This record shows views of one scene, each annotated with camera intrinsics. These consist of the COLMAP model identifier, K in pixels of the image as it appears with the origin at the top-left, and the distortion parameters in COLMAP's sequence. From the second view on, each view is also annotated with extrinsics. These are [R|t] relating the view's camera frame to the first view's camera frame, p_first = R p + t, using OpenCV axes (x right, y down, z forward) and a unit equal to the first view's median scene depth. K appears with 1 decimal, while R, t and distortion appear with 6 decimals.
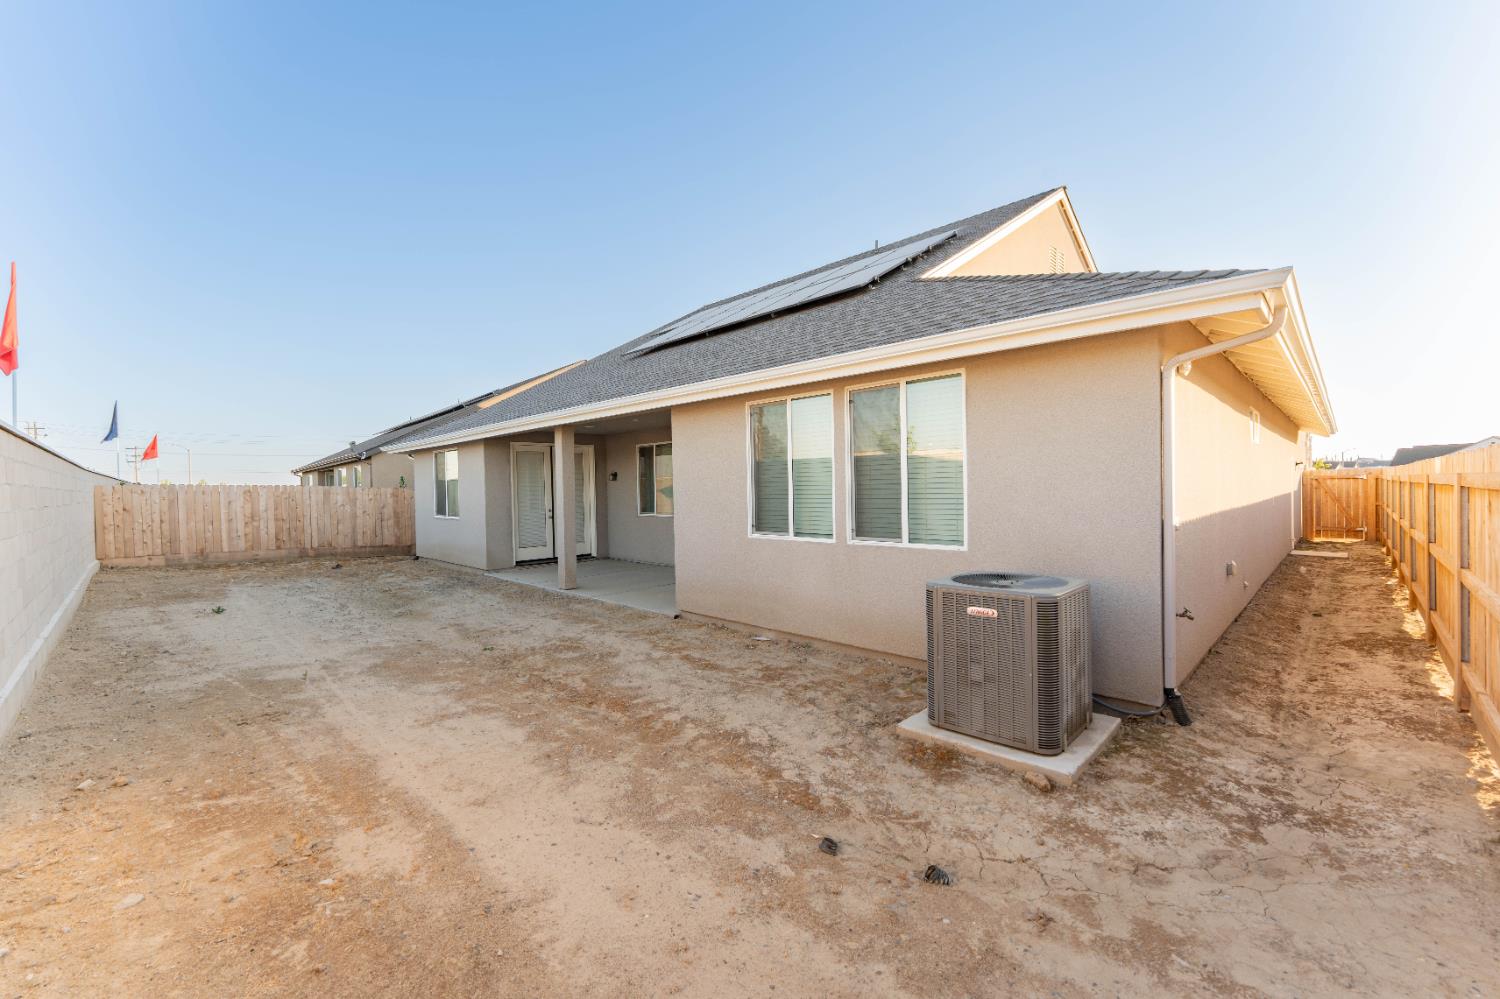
lens RADIAL K [[600.6, 0, 754.7], [0, 600.6, 486.9], [0, 0, 1]] dist [0.002028, -0.001402]
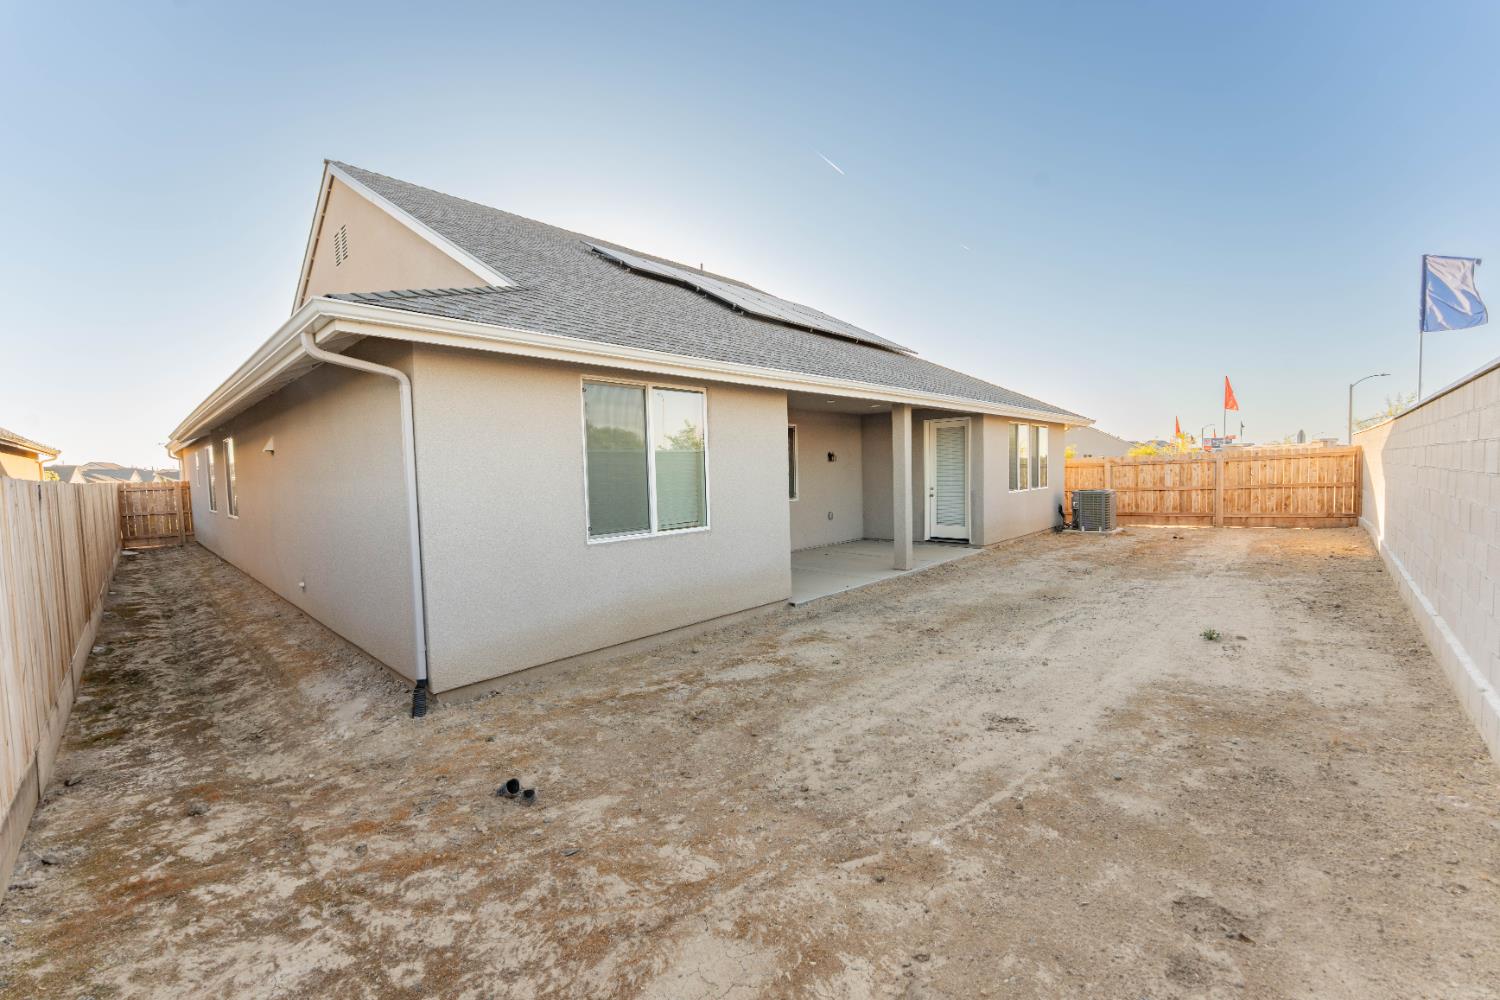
lens RADIAL K [[600.6, 0, 753.6], [0, 600.6, 511.7], [0, 0, 1]] dist [0.002028, -0.001402]
pose [[-0.019030, -0.042746, 0.998905, -0.871320], [0.035167, 0.998439, 0.043396, 0.013614], [-0.999200, 0.035954, -0.017497, 0.848865]]
